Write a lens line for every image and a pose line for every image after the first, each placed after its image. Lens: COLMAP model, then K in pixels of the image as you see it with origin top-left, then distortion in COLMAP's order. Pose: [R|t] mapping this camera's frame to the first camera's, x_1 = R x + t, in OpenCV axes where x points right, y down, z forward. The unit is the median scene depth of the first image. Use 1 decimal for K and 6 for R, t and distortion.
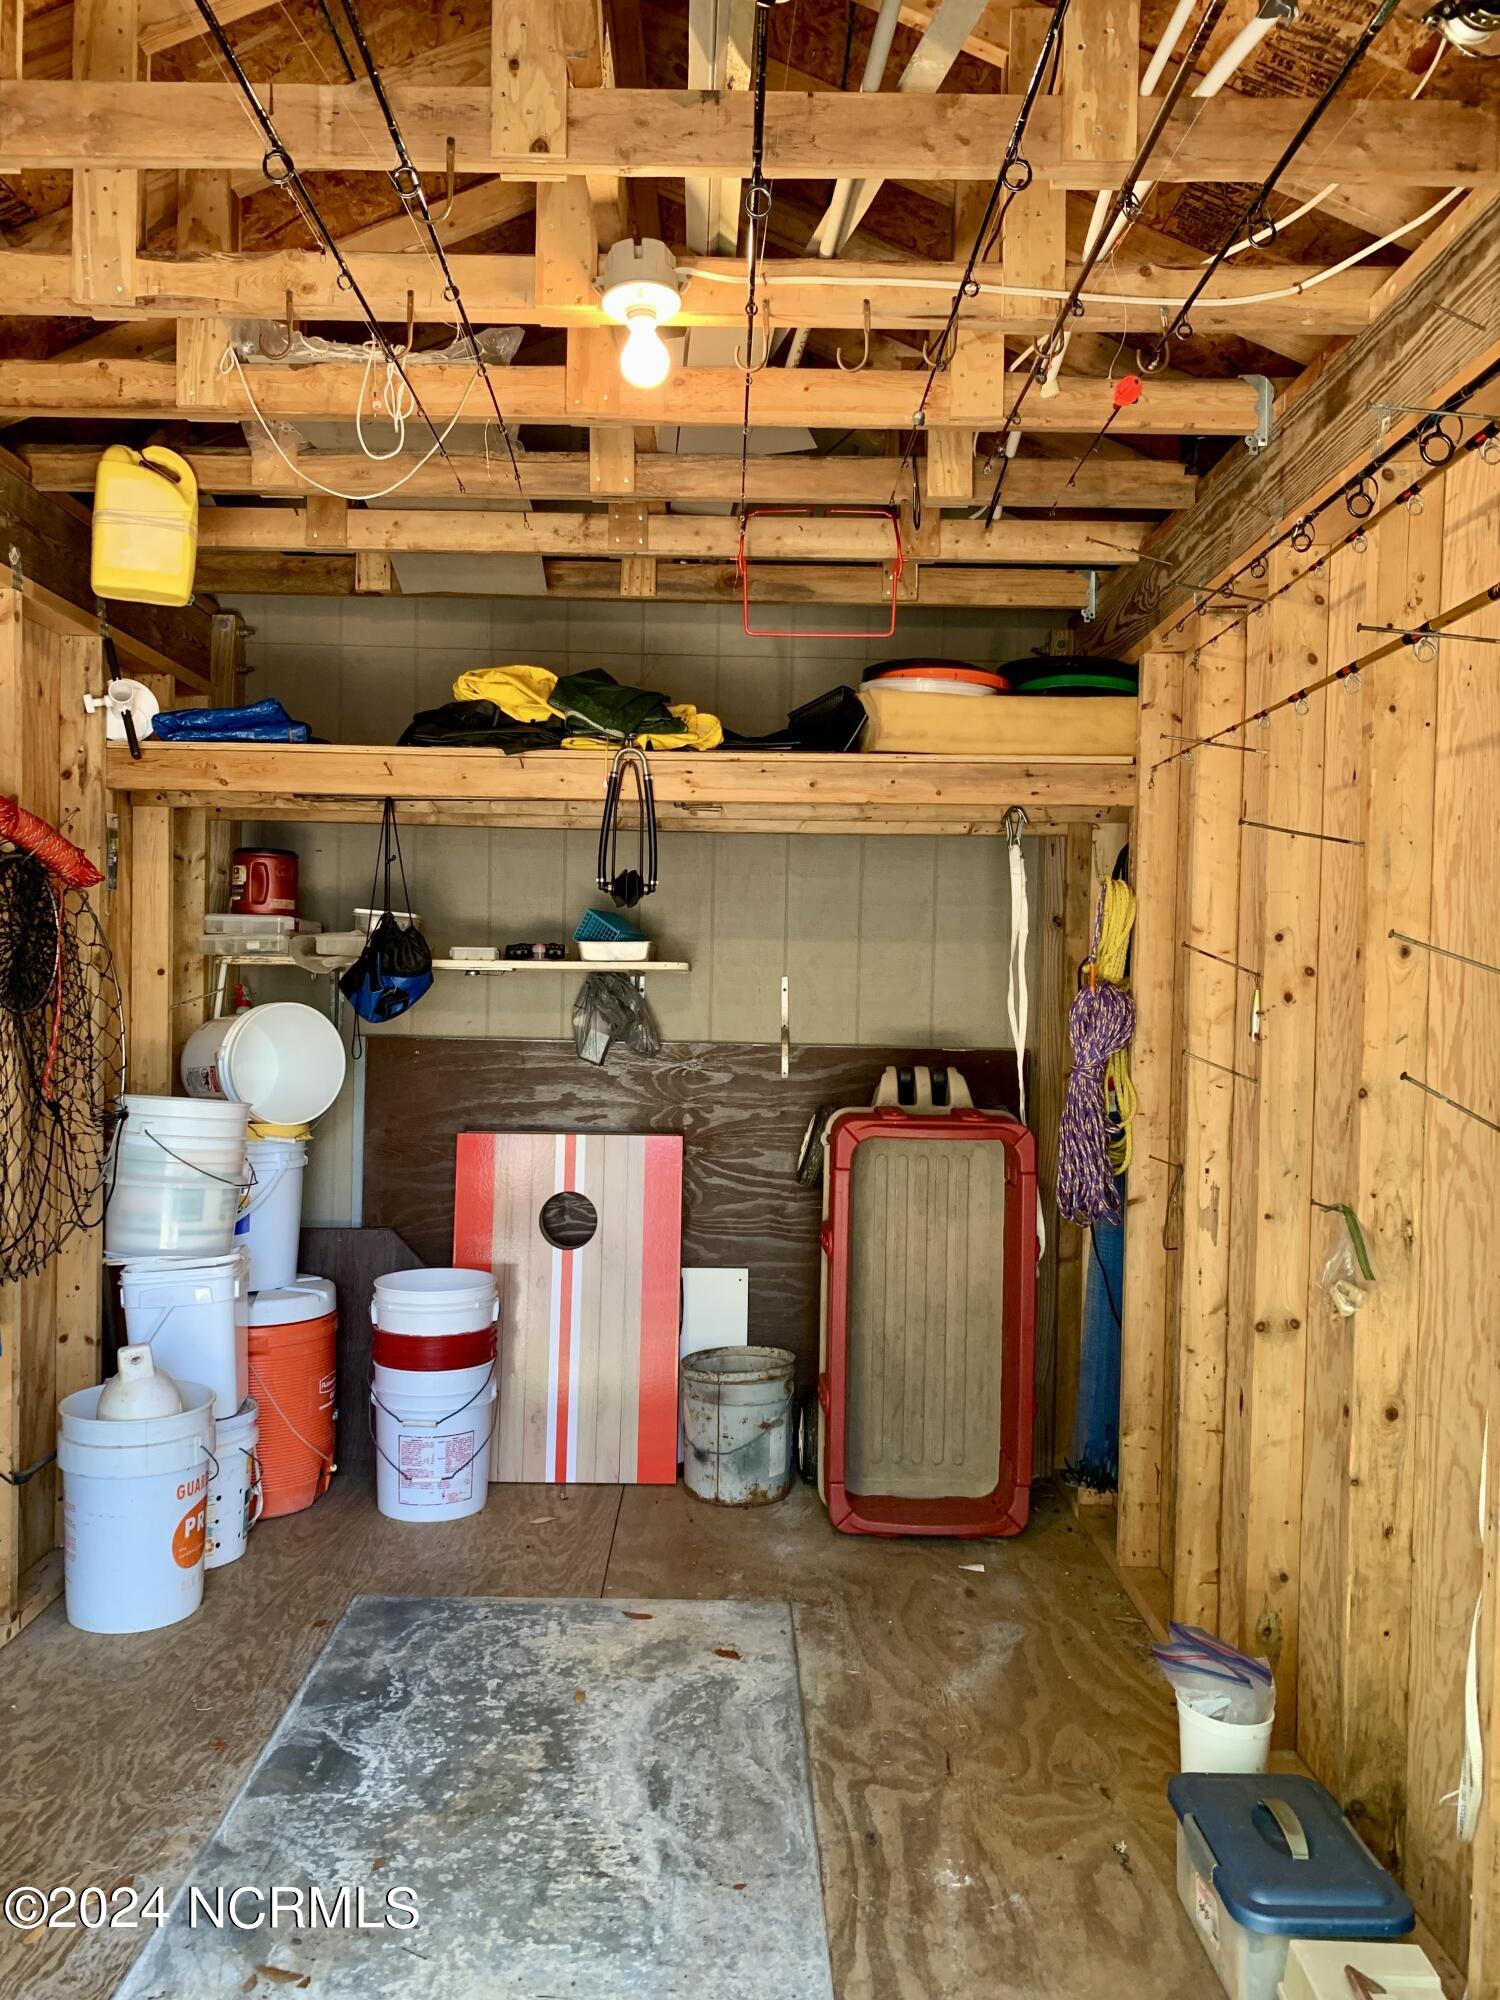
lens RADIAL K [[1476.5, 0, 701.0], [0, 1476.5, 983.1], [0, 0, 1]] dist [0.136975, -0.243283]
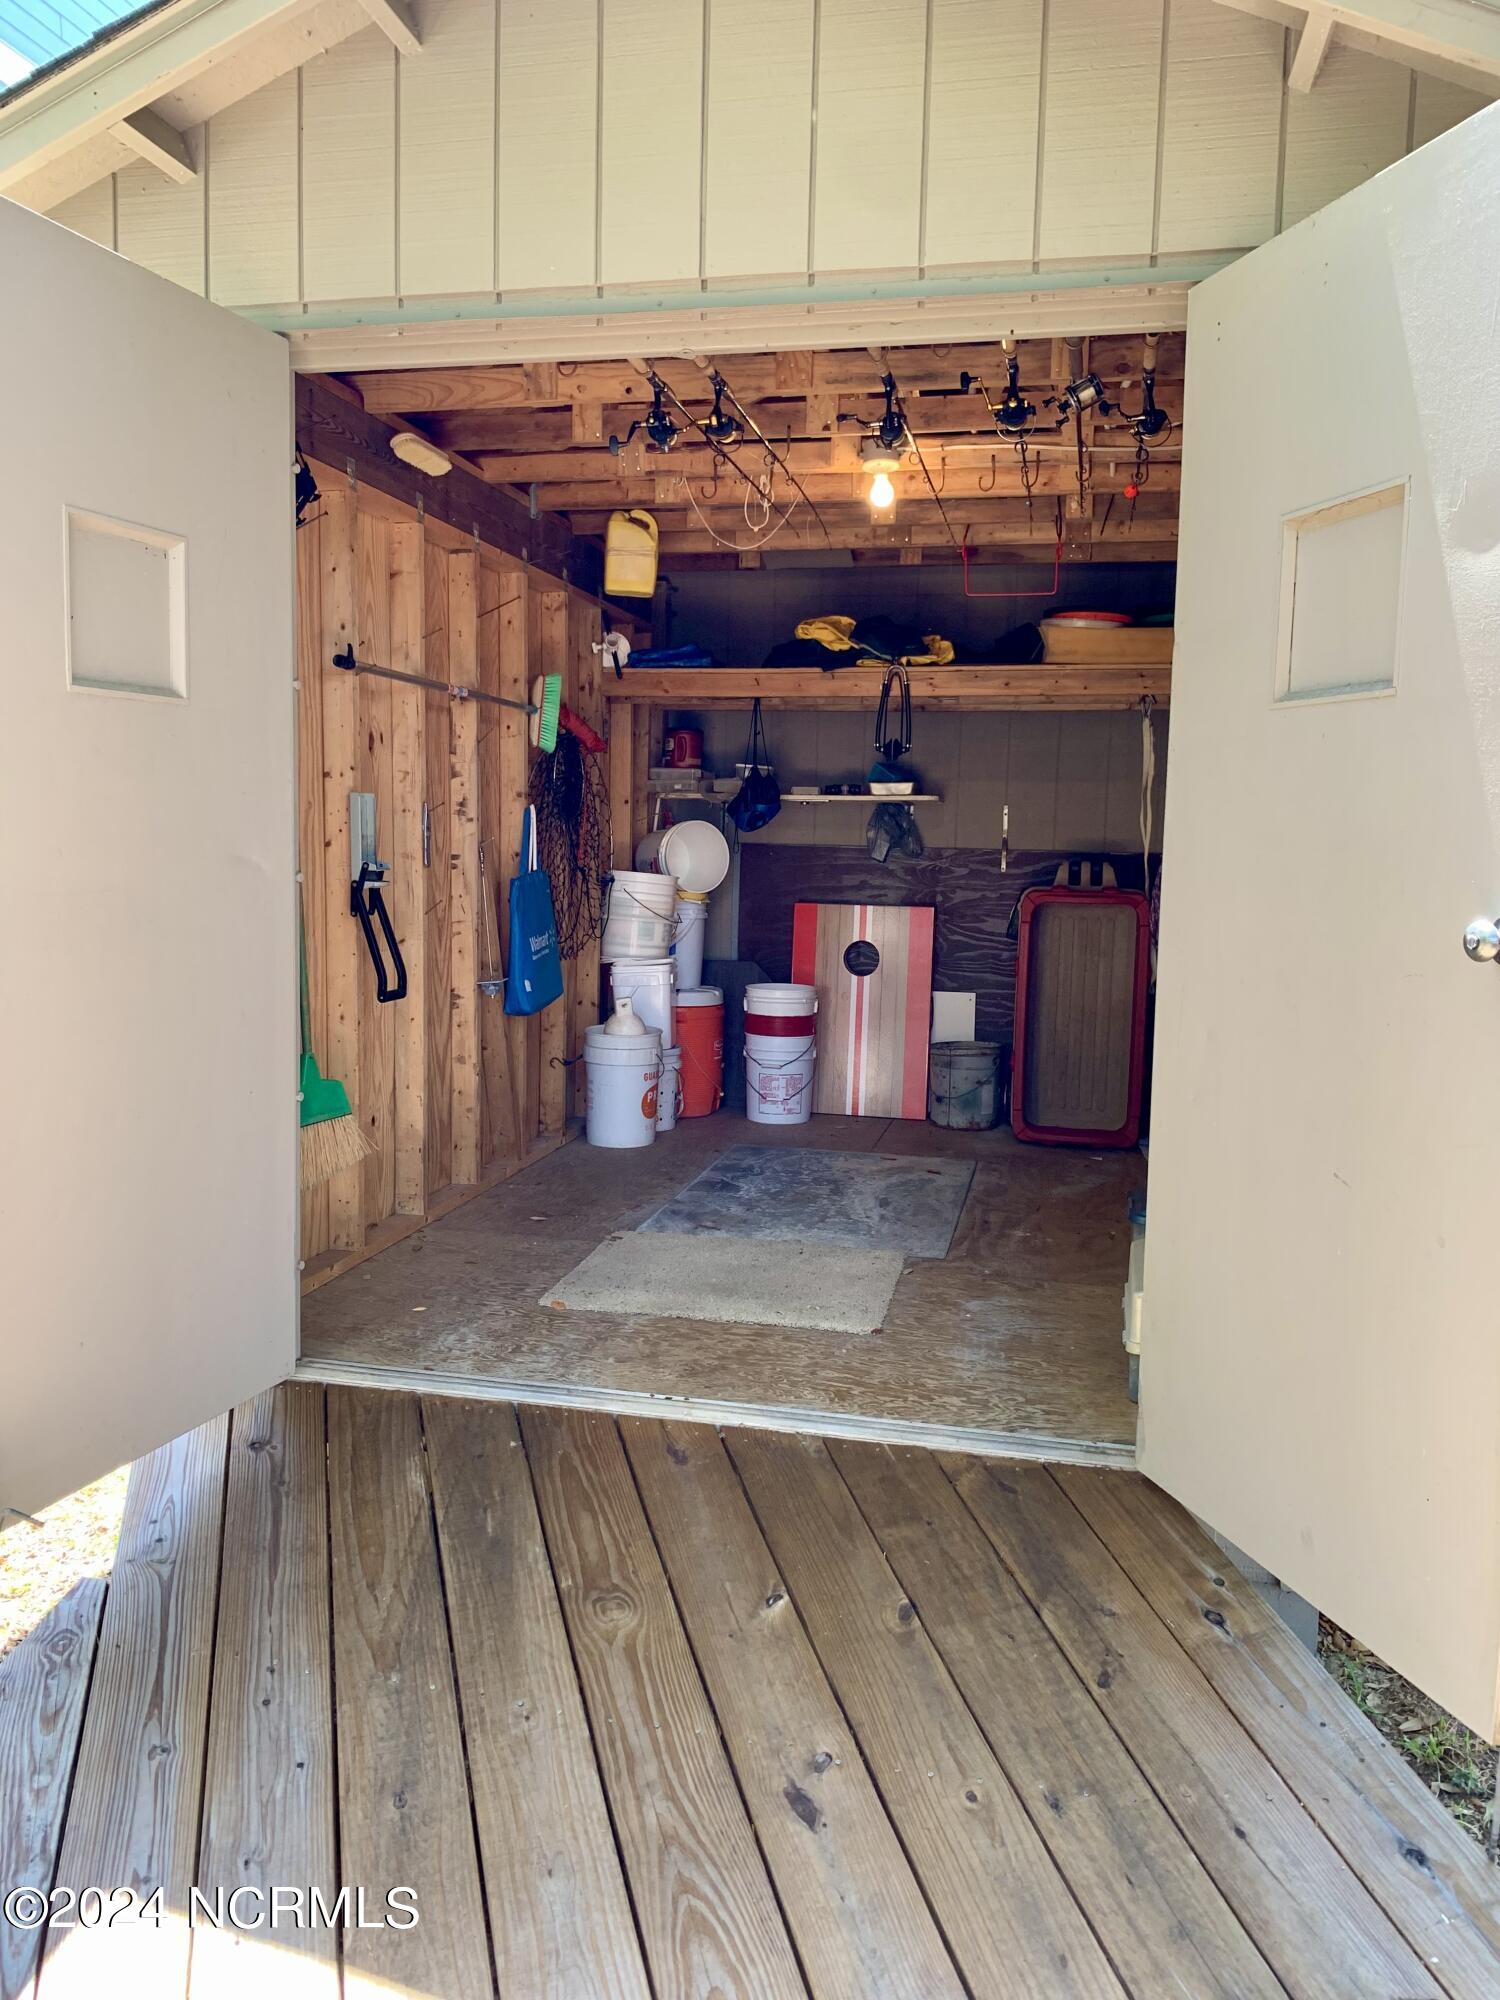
lens RADIAL K [[1476.5, 0, 701.0], [0, 1476.5, 983.1], [0, 0, 1]] dist [0.136975, -0.243283]
pose [[0.971039, 0.029660, -0.237074, 0.131407], [-0.007557, 0.995581, 0.093602, 0.039870], [0.238803, -0.089100, 0.966972, -0.641921]]
